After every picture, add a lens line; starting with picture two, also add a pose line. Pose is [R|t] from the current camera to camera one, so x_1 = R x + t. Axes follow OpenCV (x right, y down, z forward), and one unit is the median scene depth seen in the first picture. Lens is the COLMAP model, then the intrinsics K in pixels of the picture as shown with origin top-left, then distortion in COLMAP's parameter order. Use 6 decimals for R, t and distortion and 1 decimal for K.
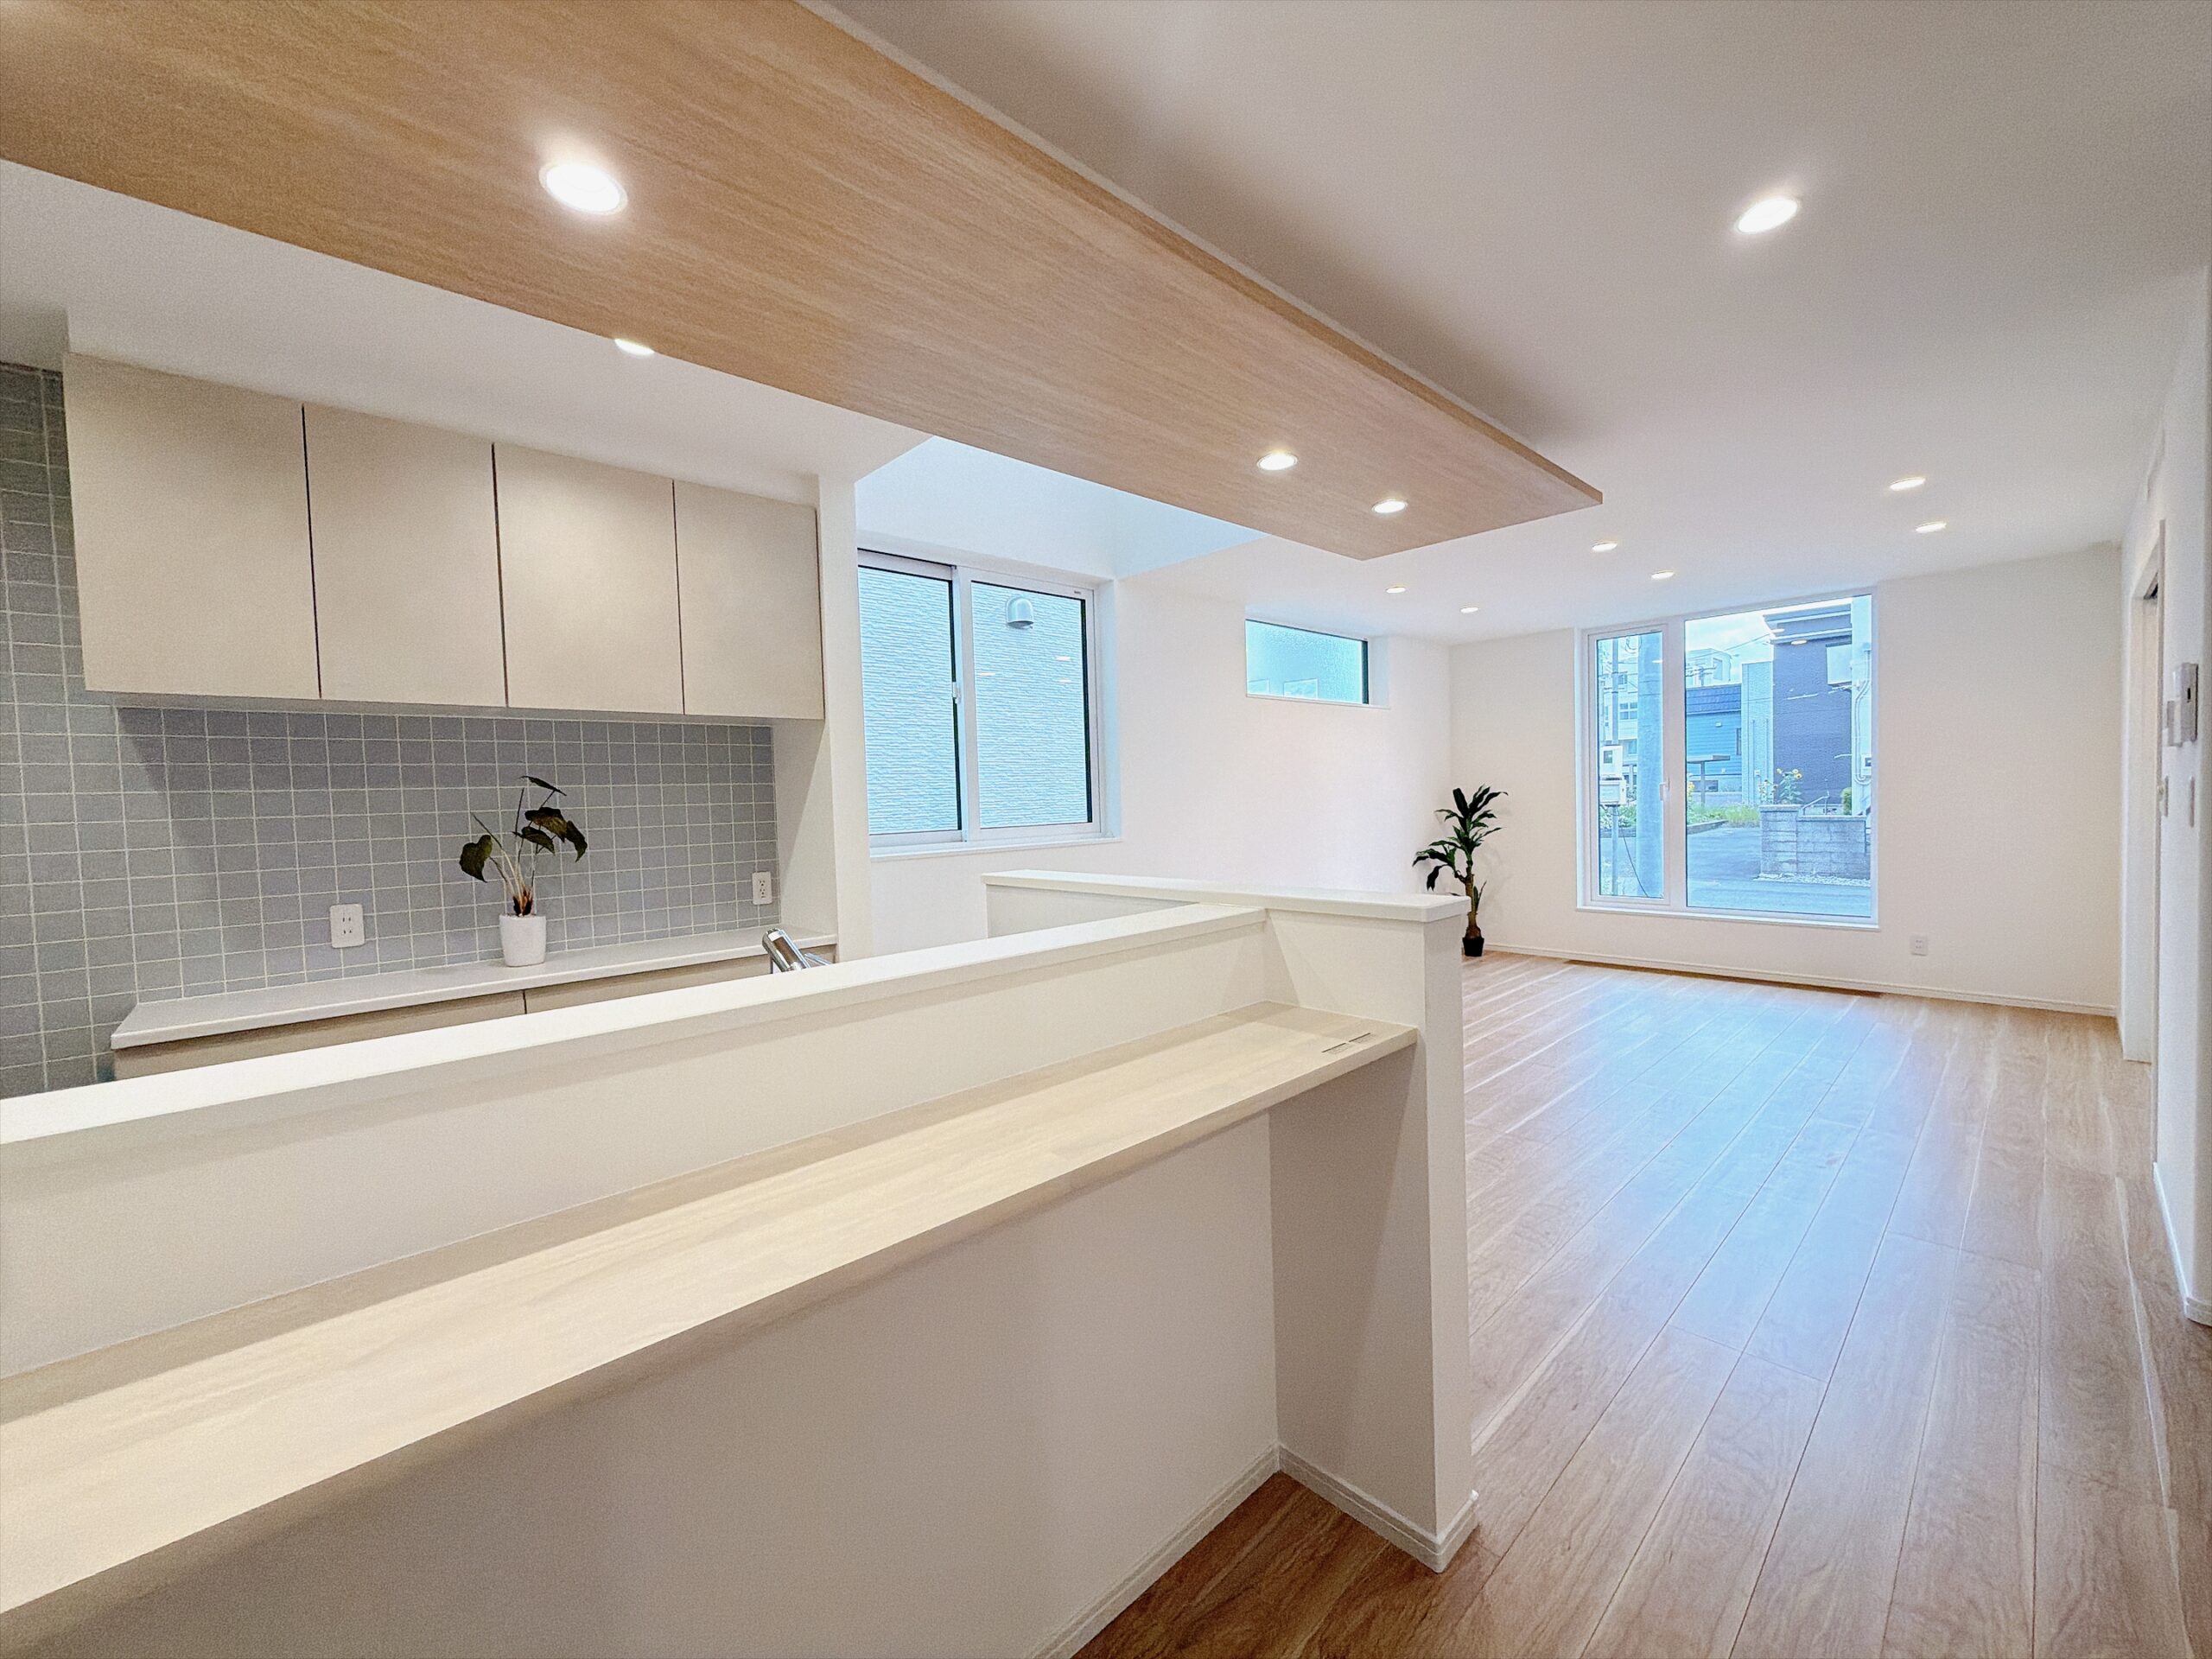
lens RADIAL K [[884.0, 0, 1104.3], [0, 884.0, 833.1], [0, 0, 1]] dist [0.004175, 0.000090]
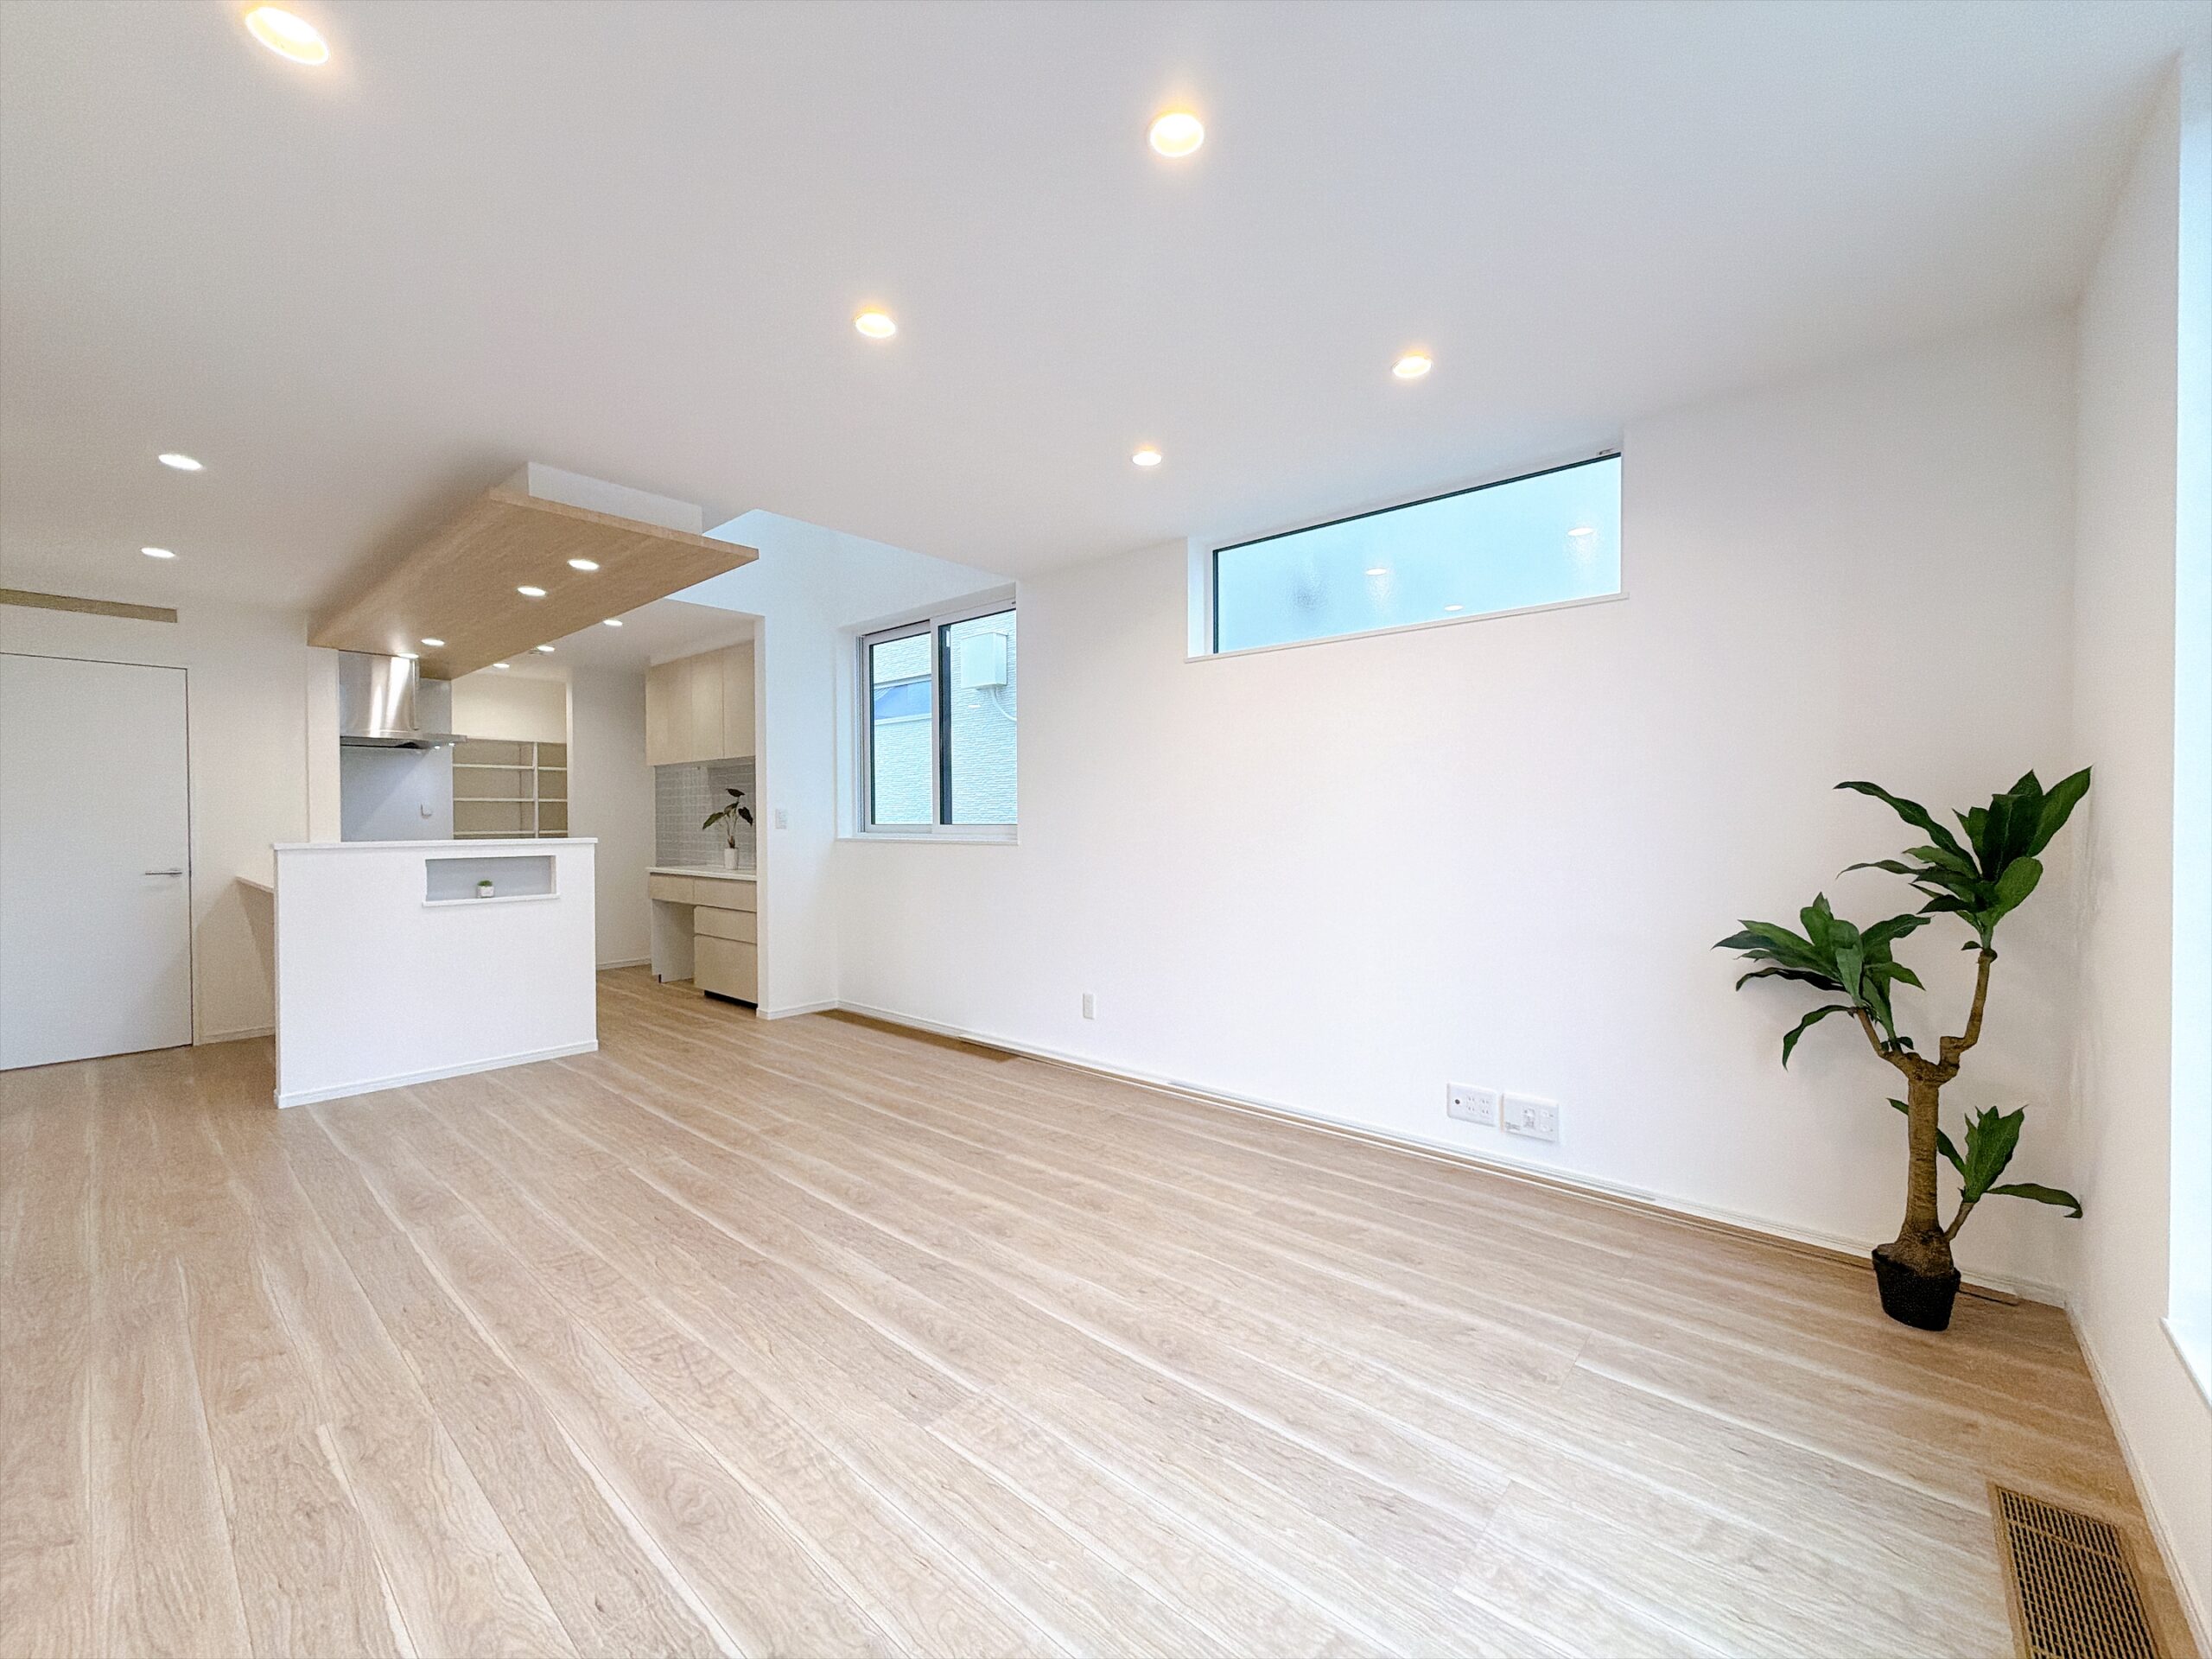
lens RADIAL K [[884.0, 0, 1109.2], [0, 884.0, 829.0], [0, 0, 1]] dist [0.004175, 0.000090]
pose [[0.106639, 0.040115, -0.993488, 0.695078], [-0.040094, 0.998547, 0.036015, -0.034122], [0.993489, 0.035992, 0.108092, 0.681035]]
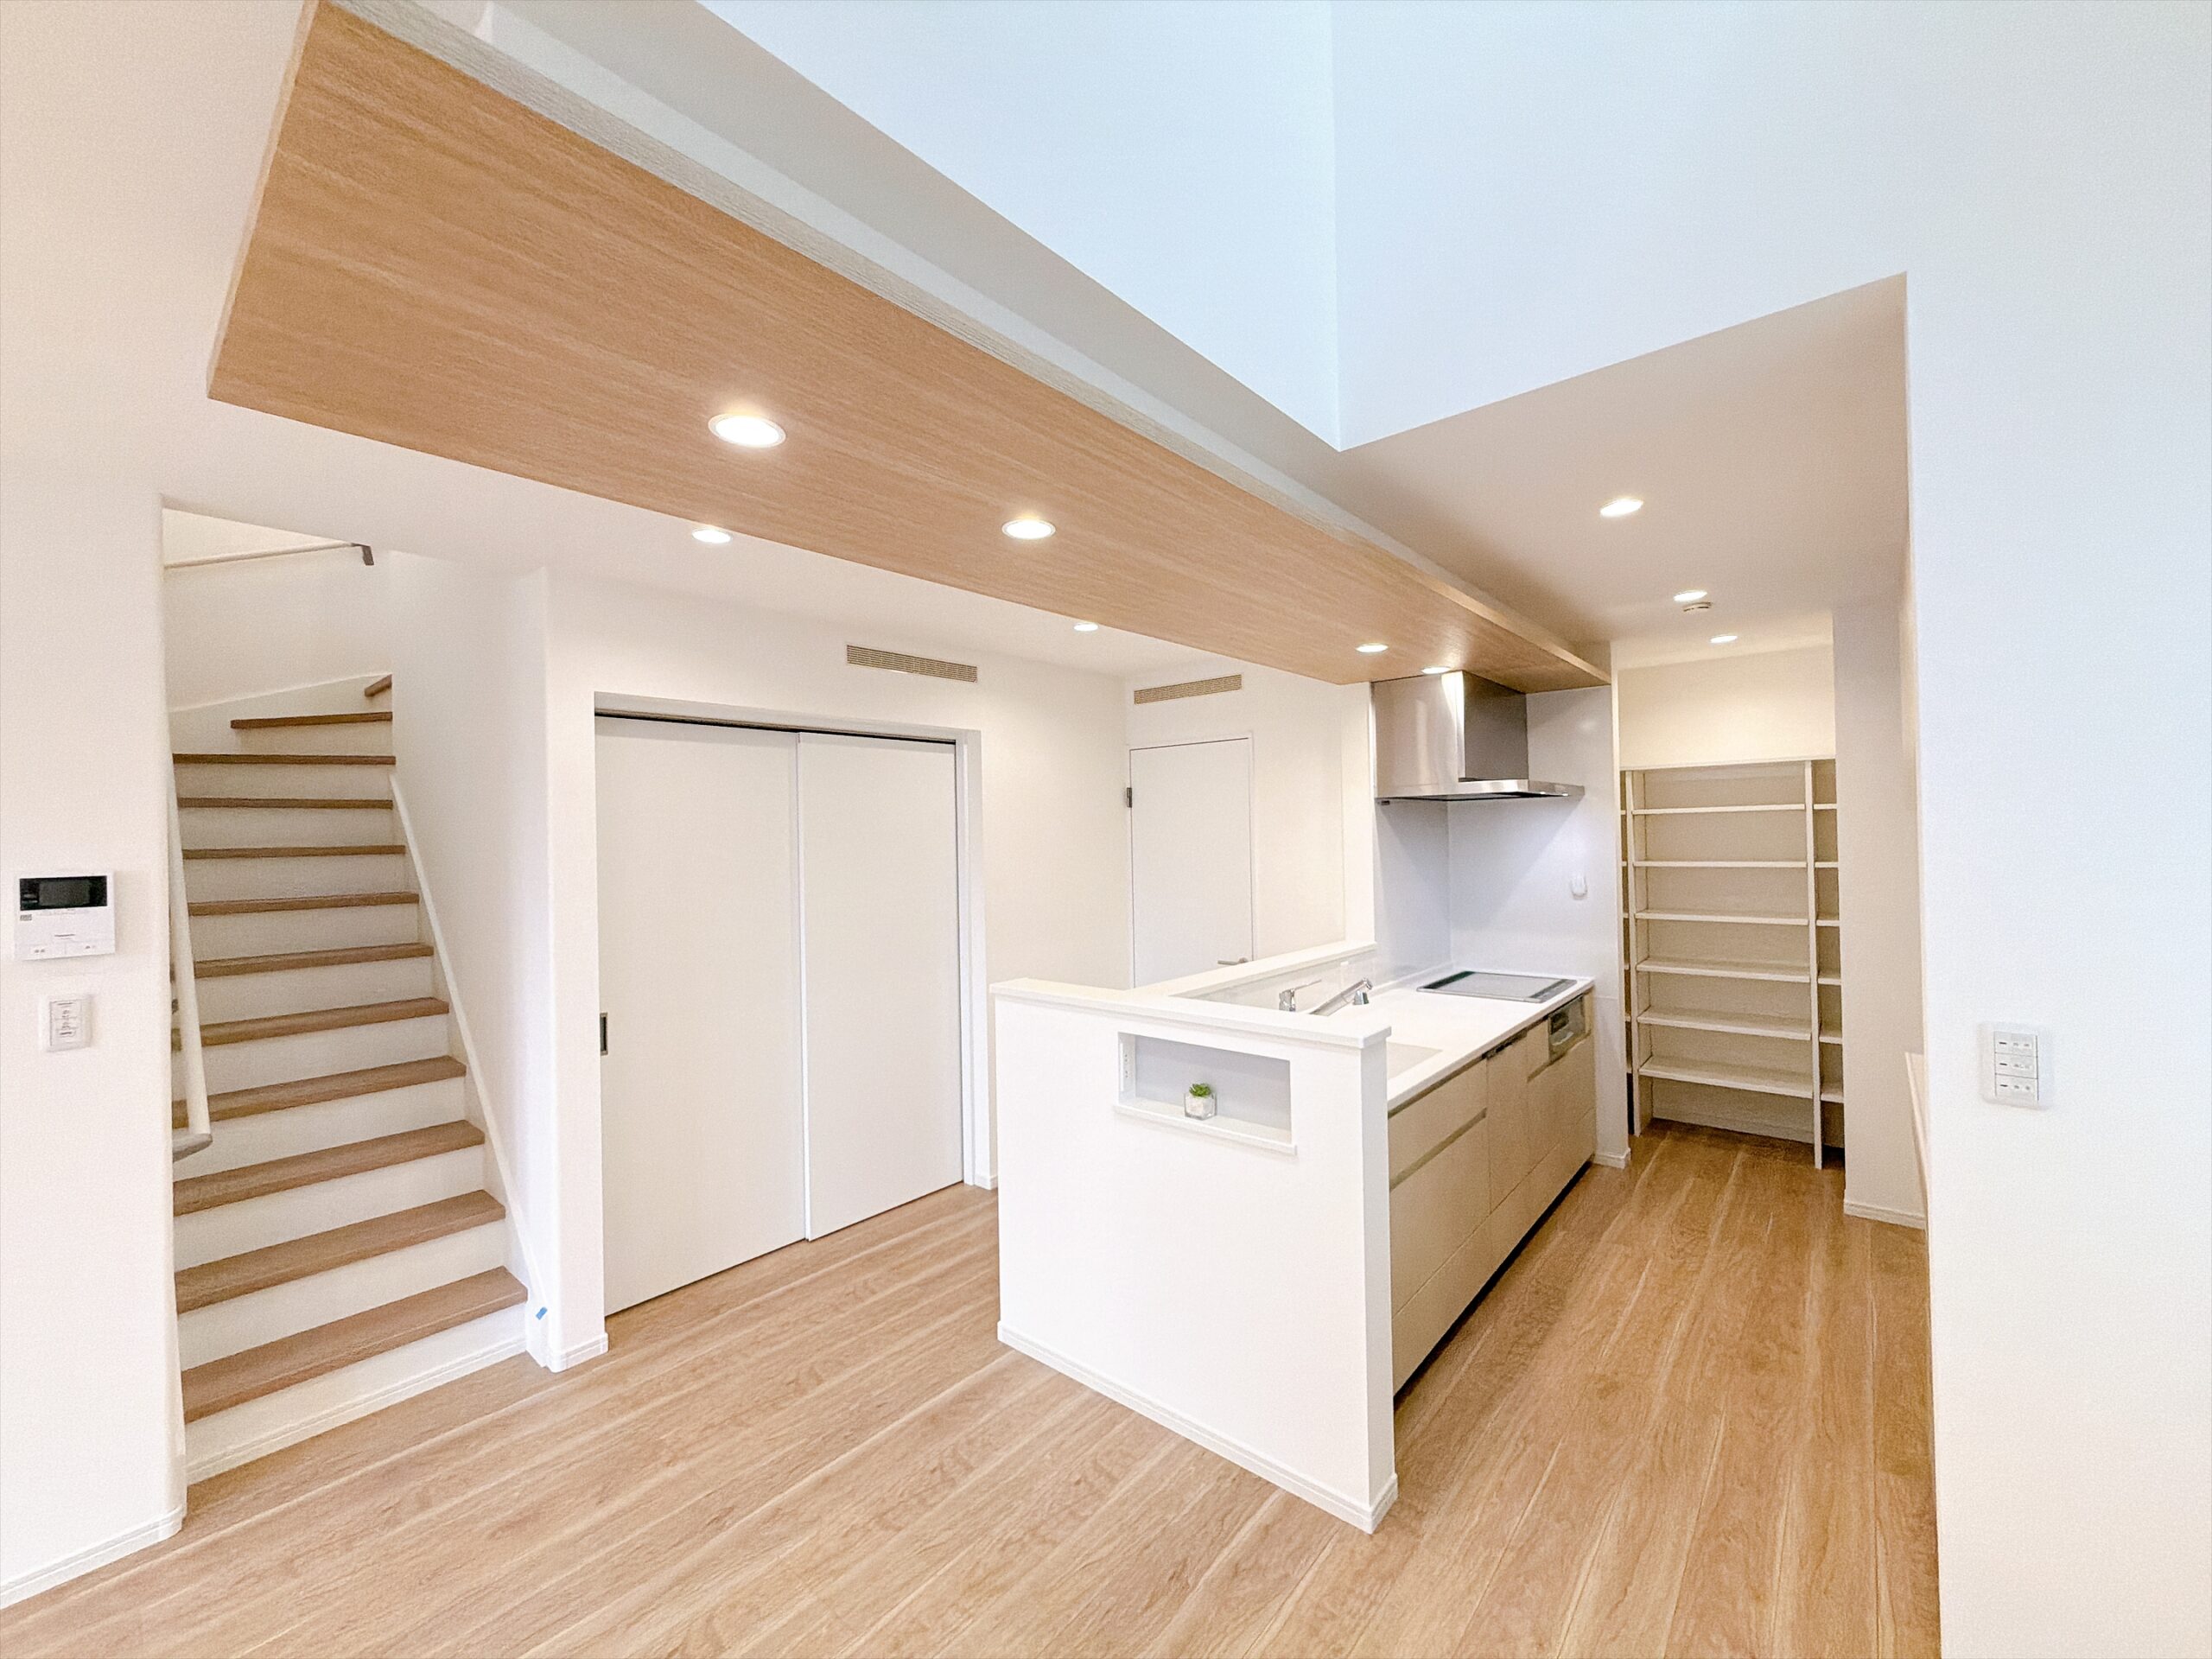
lens RADIAL K [[884.0, 0, 1105.9], [0, 884.0, 819.6], [0, 0, 1]] dist [0.004175, 0.000090]
pose [[-0.992908, 0.047376, -0.109042, 0.082951], [0.044675, 0.998634, 0.027084, -0.070269], [0.110176, 0.022021, -0.993668, 0.642217]]
